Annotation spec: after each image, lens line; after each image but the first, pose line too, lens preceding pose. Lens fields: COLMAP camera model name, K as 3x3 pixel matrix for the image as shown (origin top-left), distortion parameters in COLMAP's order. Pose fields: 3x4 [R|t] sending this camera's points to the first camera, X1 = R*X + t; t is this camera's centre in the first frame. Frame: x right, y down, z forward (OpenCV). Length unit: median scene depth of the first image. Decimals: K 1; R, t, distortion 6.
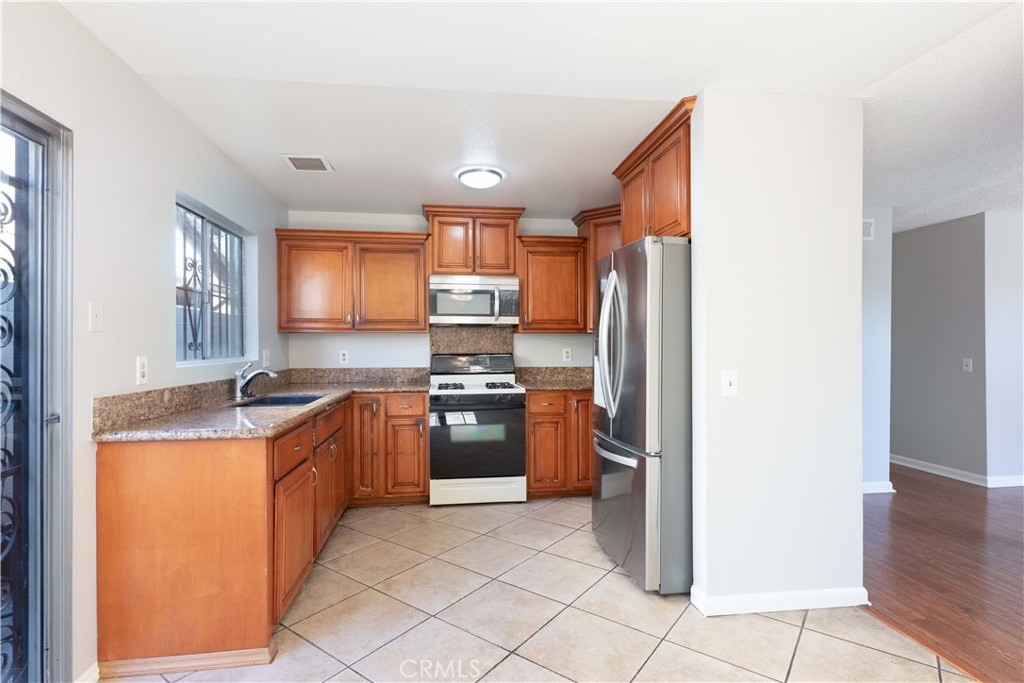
lens RADIAL K [[508.8, 0, 512.0], [0, 508.8, 341.5], [0, 0, 1]] dist [0.001633, 0.000414]
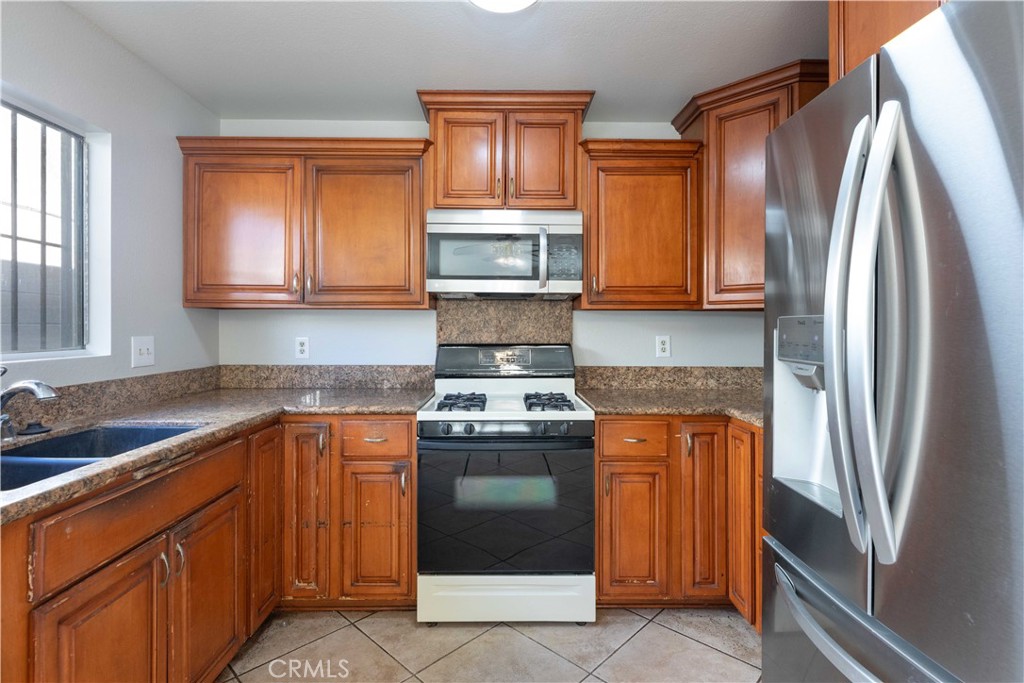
lens RADIAL K [[495.2, 0, 500.5], [0, 495.2, 326.6], [0, 0, 1]] dist [-0.000270, 0.000035]
pose [[0.989850, 0.004189, -0.142055, 0.001853], [-0.003650, 0.999985, 0.004055, 0.001070], [0.142070, -0.003495, 0.989850, 0.446218]]
